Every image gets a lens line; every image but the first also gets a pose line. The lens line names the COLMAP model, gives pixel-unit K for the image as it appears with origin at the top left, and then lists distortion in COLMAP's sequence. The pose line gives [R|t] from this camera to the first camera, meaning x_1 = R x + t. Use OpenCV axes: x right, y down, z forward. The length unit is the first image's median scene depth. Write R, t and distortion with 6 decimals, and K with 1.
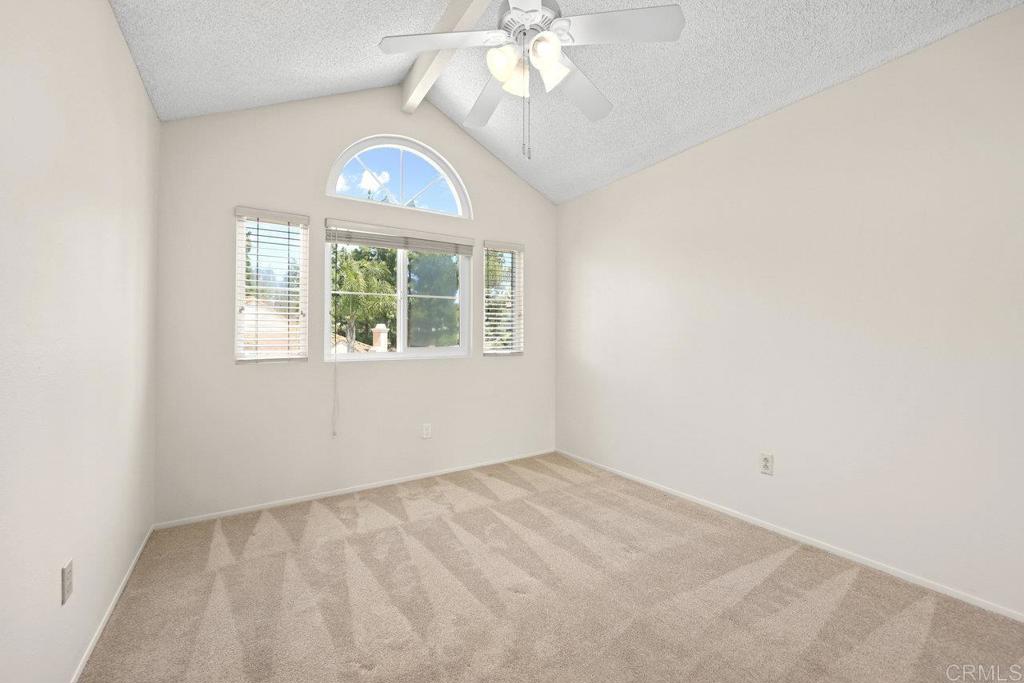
lens RADIAL K [[409.9, 0, 511.0], [0, 409.9, 338.1], [0, 0, 1]] dist [-0.002556, -0.000303]
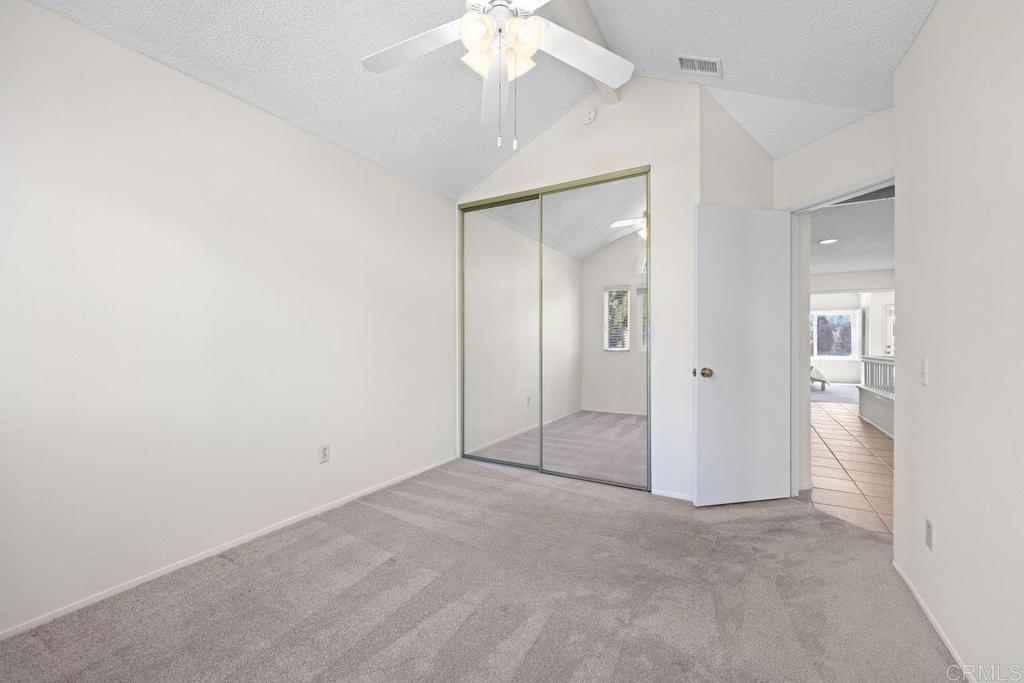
lens RADIAL K [[409.9, 0, 511.5], [0, 409.9, 341.7], [0, 0, 1]] dist [-0.002556, -0.000303]
pose [[-0.457499, 0.002899, 0.889205, -0.819248], [0.007996, 0.999968, 0.000854, 0.006293], [-0.889174, 0.007501, -0.457508, 1.425285]]
